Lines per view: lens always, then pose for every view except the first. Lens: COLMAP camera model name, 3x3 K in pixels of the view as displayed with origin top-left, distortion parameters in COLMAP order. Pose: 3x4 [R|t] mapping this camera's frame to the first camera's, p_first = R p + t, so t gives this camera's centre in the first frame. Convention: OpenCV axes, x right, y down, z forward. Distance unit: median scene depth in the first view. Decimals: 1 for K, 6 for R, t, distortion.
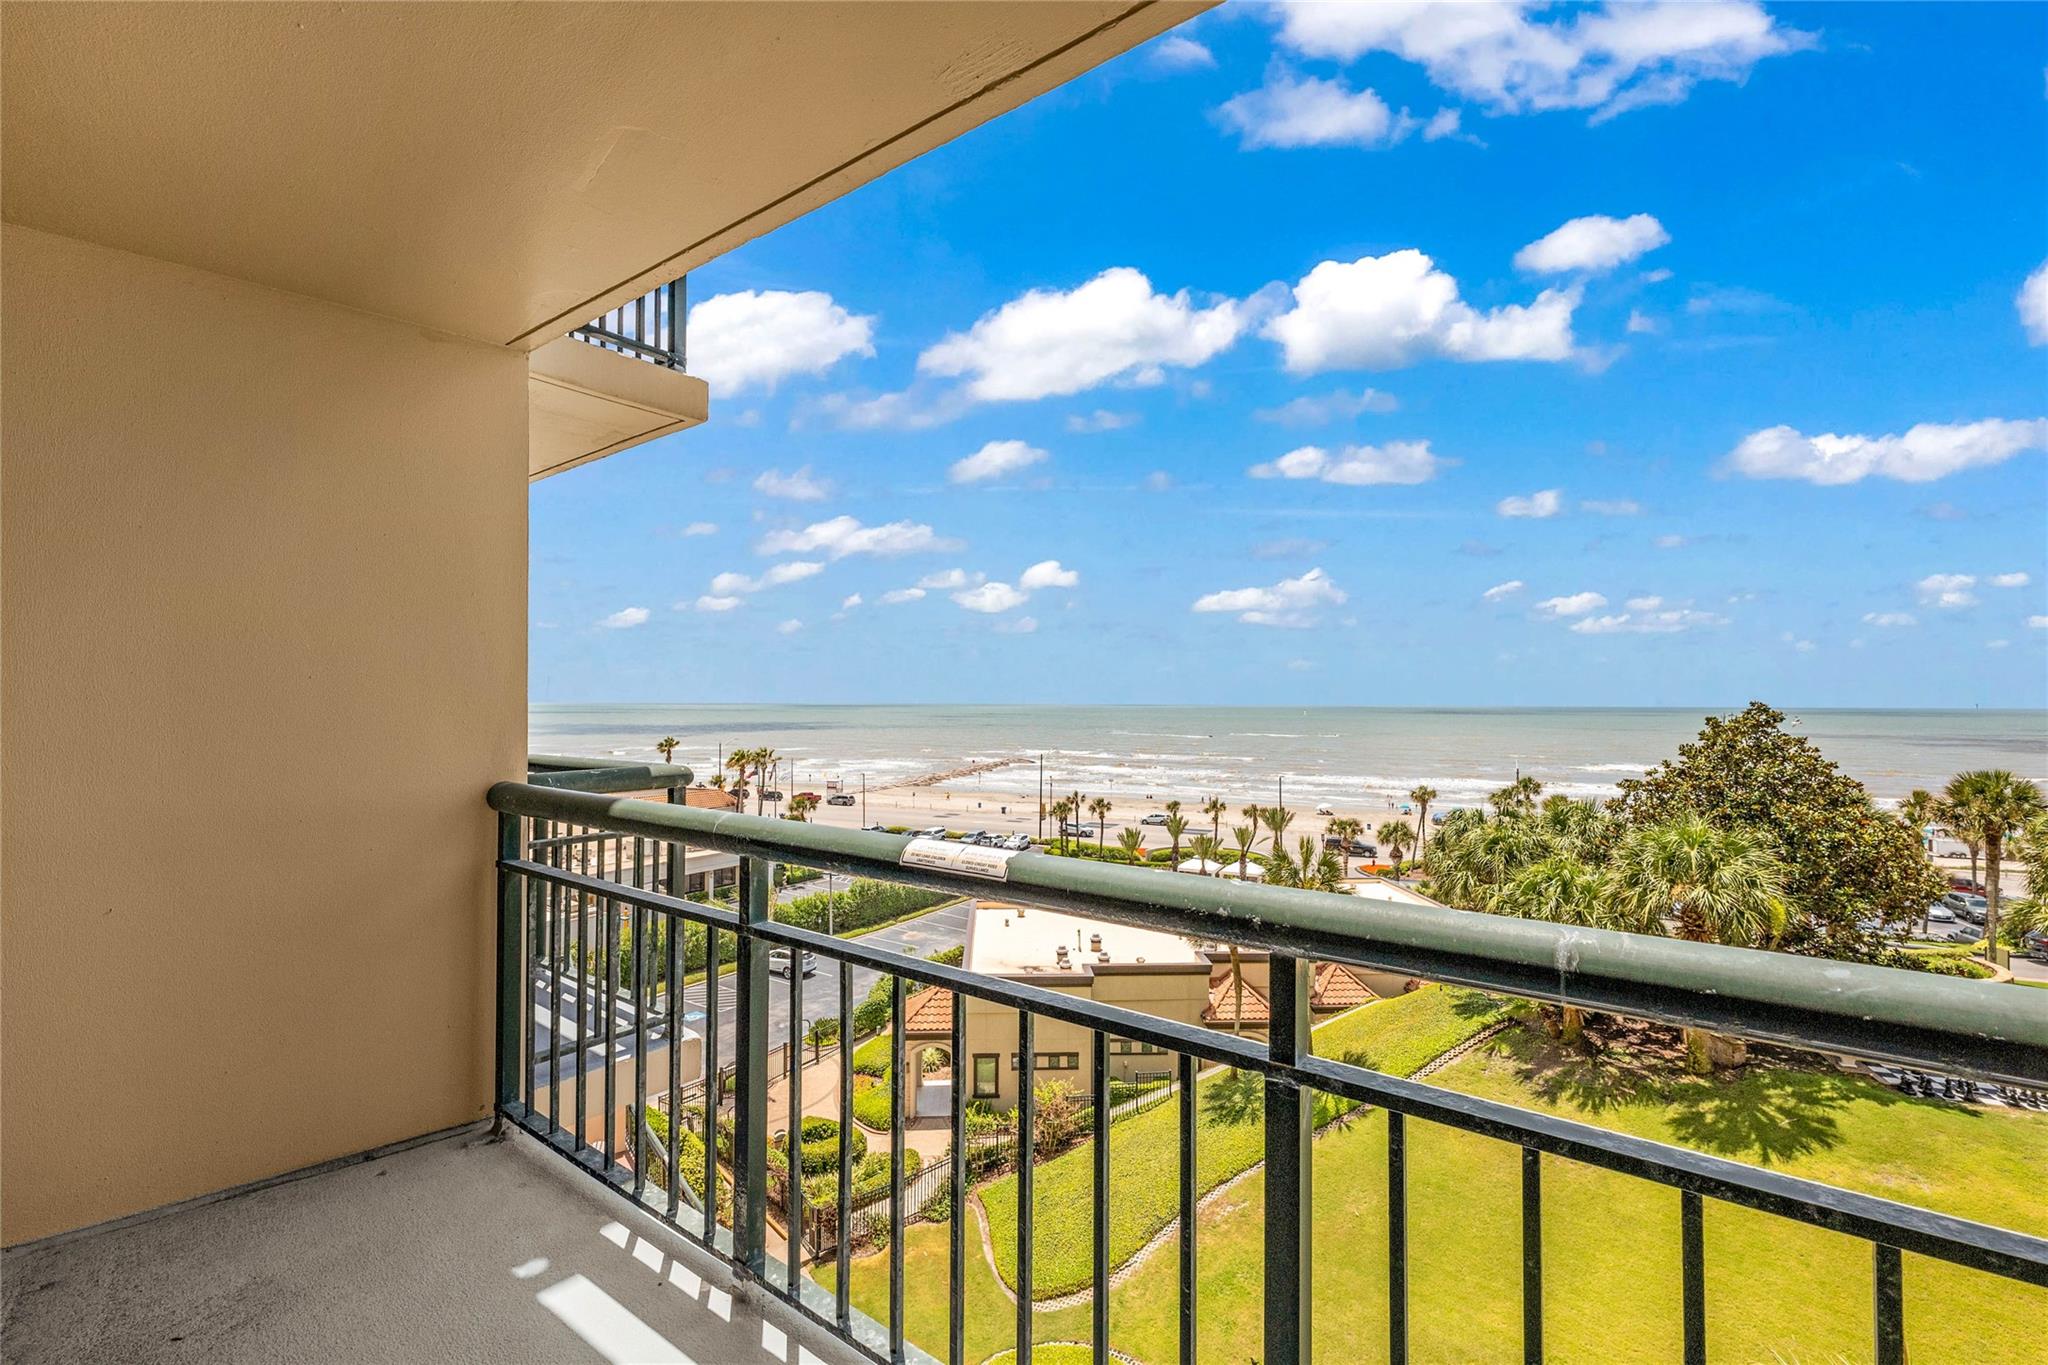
lens RADIAL K [[868.7, 0, 1047.3], [0, 868.7, 685.5], [0, 0, 1]] dist [0.005065, -0.000570]
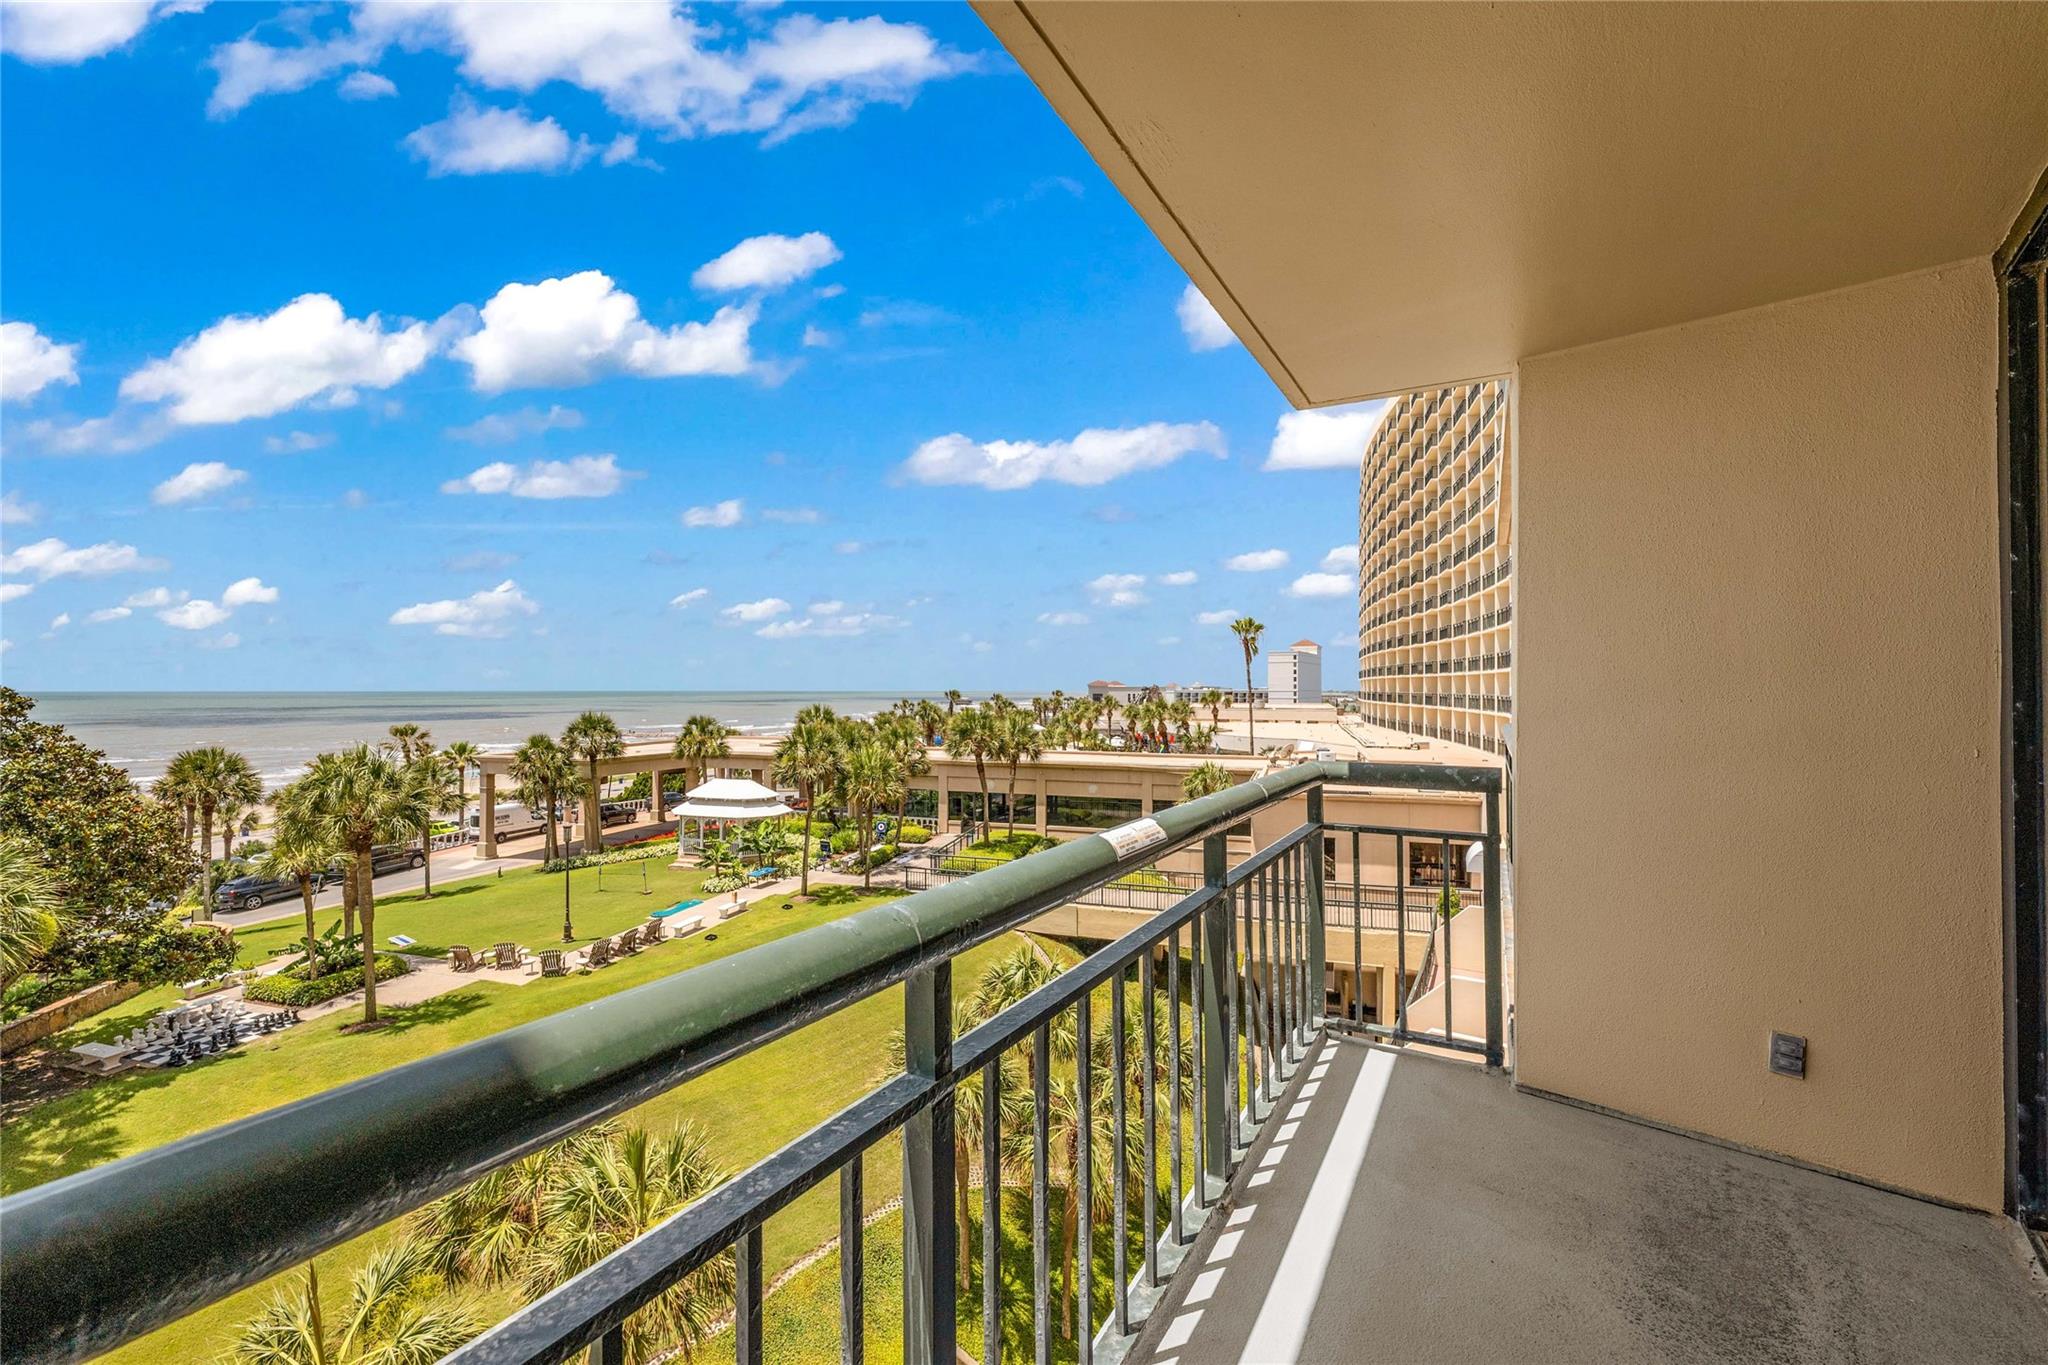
lens RADIAL K [[855.2, 0, 1000.2], [0, 855.2, 681.2], [0, 0, 1]] dist [0.002727, 0.000318]
pose [[0.999788, -0.019790, -0.005614, 0.896542], [0.019746, 0.999776, -0.007666, 0.004223], [0.005764, 0.007553, 0.999955, -0.010830]]
